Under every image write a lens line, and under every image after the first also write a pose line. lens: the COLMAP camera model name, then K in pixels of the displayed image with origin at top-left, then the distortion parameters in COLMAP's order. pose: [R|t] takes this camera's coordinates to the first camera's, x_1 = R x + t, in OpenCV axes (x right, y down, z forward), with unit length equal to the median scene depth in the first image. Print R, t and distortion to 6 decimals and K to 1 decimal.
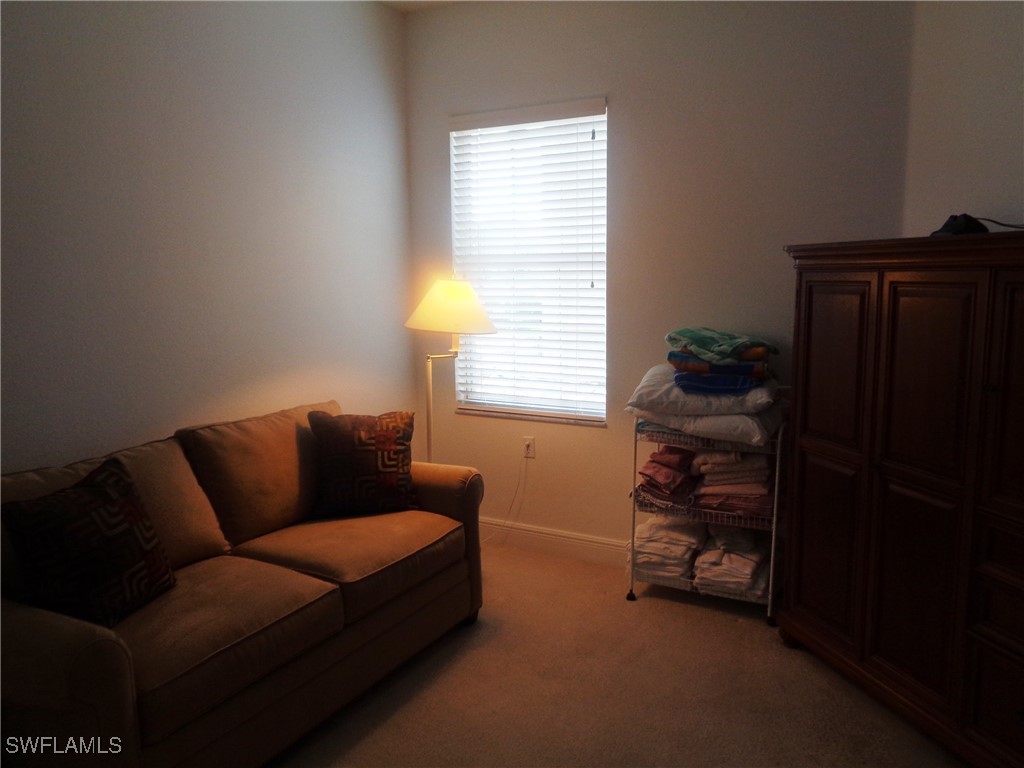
lens RADIAL K [[764.4, 0, 512.5], [0, 764.4, 384.5], [0, 0, 1]] dist [0.002013, 0.000448]
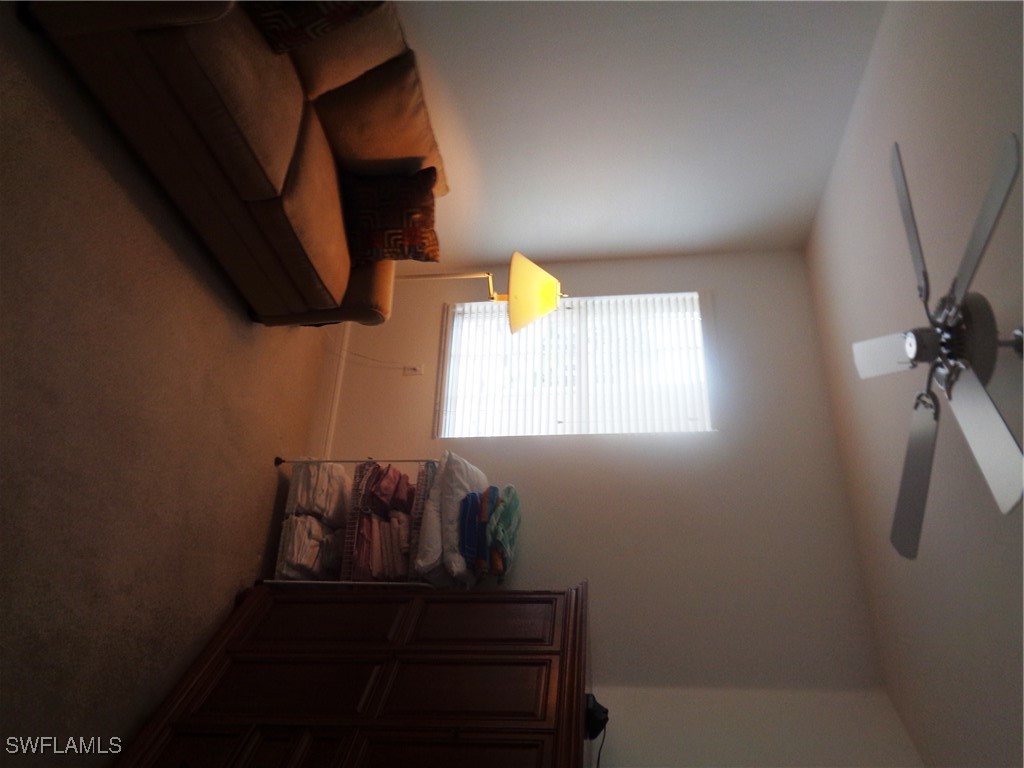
lens RADIAL K [[764.4, 0, 512.5], [0, 764.4, 383.7], [0, 0, 1]] dist [0.002013, 0.000448]
pose [[0.022396, 0.999711, 0.008794, 0.043081], [-0.999485, 0.022591, -0.022805, -0.042733], [-0.022997, -0.008279, 0.999701, -0.127622]]
